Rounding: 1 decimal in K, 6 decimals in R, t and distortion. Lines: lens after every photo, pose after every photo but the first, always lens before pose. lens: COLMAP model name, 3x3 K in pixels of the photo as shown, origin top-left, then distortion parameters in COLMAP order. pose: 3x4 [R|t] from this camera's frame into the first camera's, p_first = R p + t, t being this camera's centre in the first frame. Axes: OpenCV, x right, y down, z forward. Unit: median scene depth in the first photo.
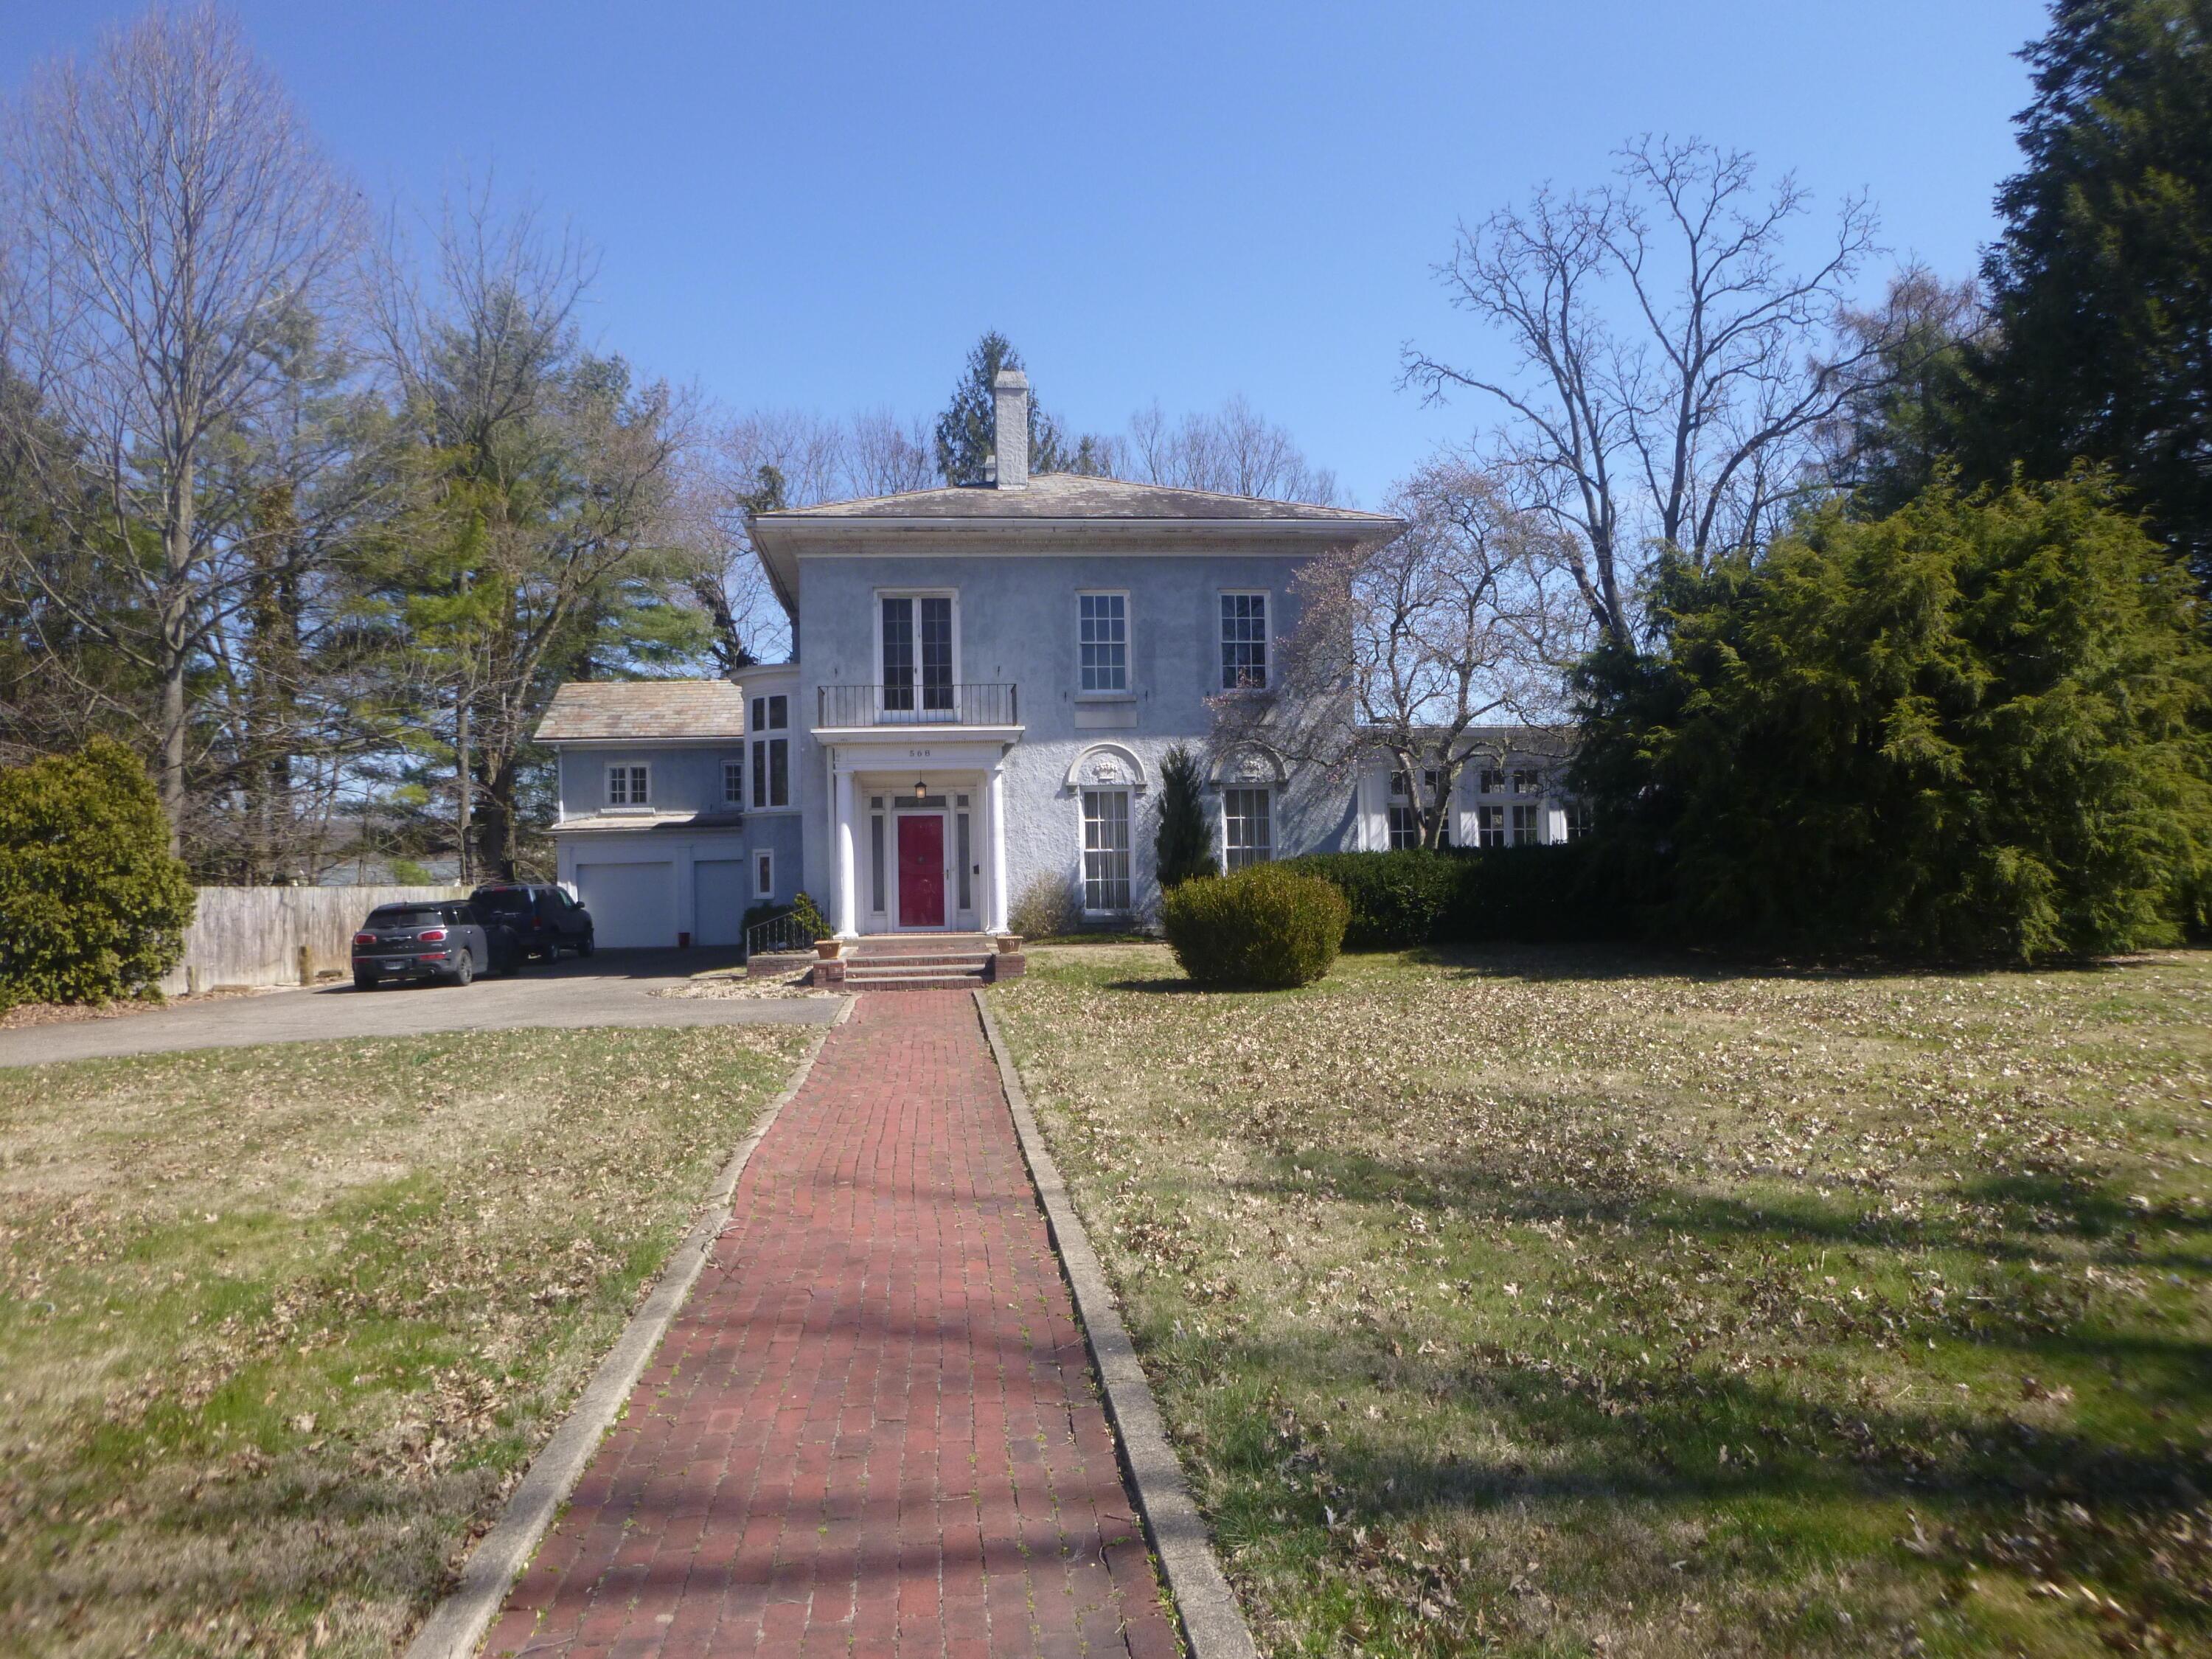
lens RADIAL K [[1598.3, 0, 1106.0], [0, 1598.3, 829.5], [0, 0, 1]] dist [-0.004191, -0.000706]
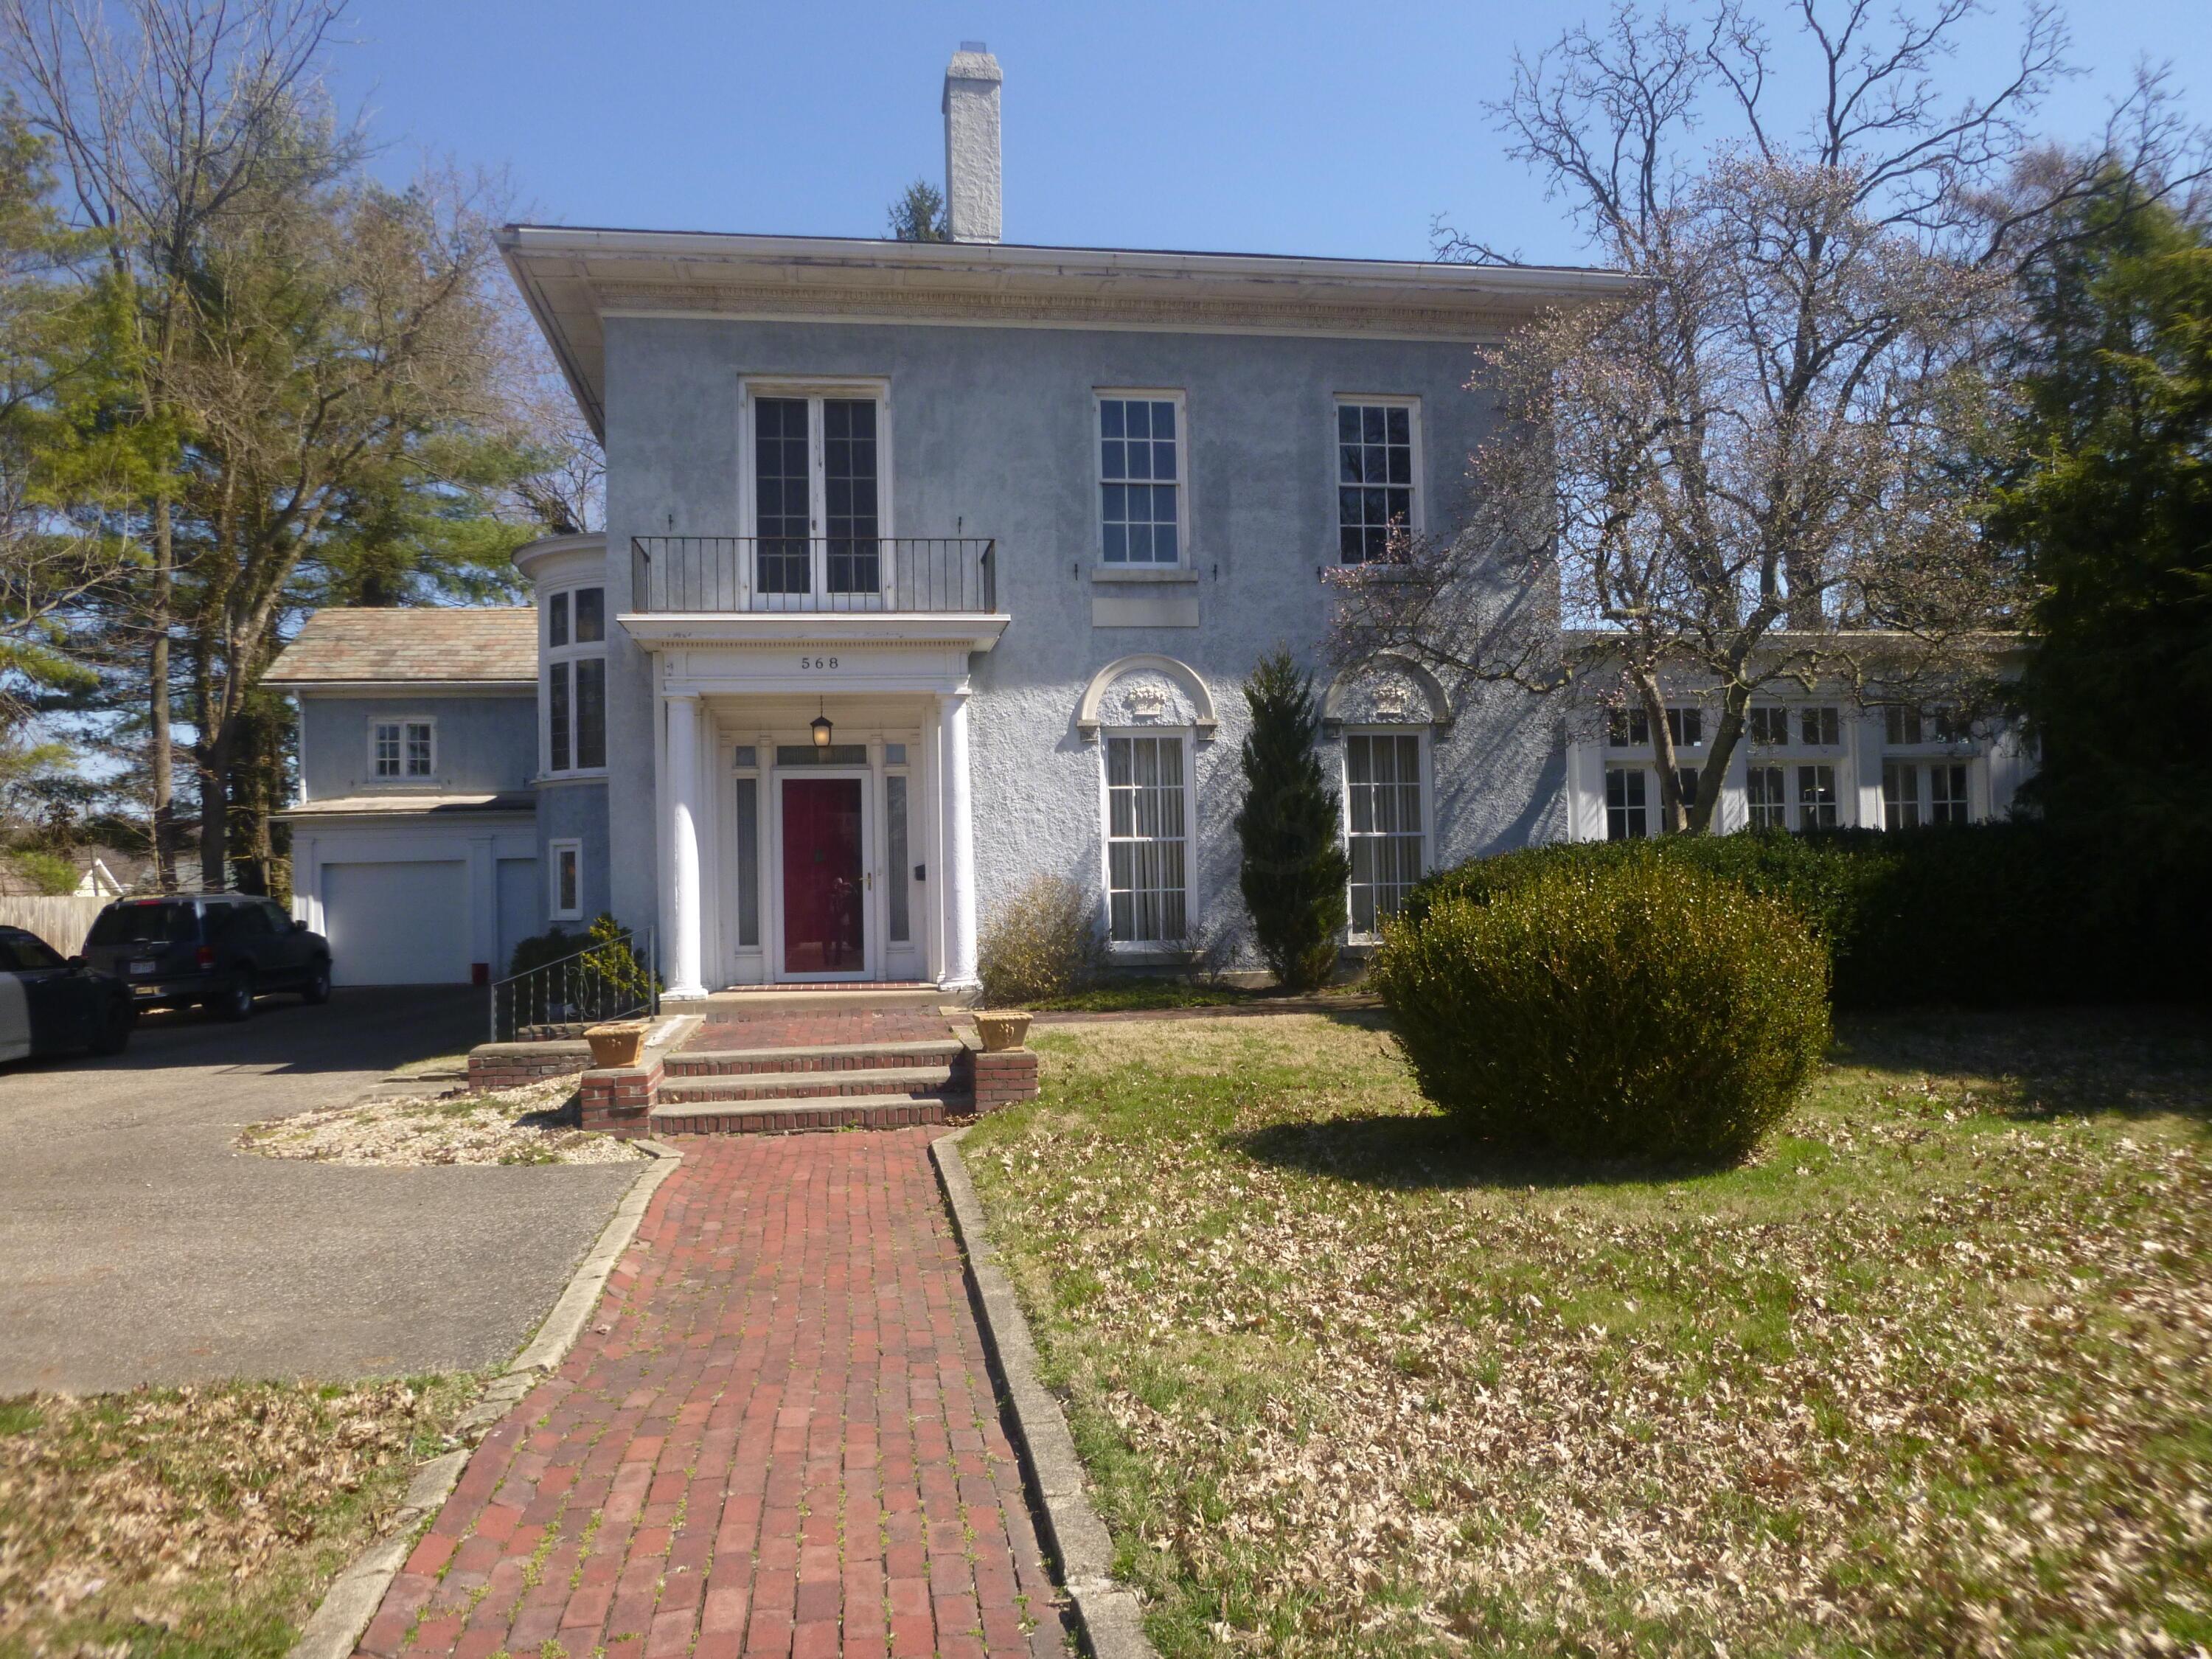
lens RADIAL K [[1648.7, 0, 1106.0], [0, 1648.7, 829.5], [0, 0, 1]] dist [0.011418, 0.004716]
pose [[0.998799, 0.001043, 0.048988, -0.043406], [-0.001123, 0.999998, 0.001615, 0.008519], [-0.048986, -0.001668, 0.998798, 0.405135]]
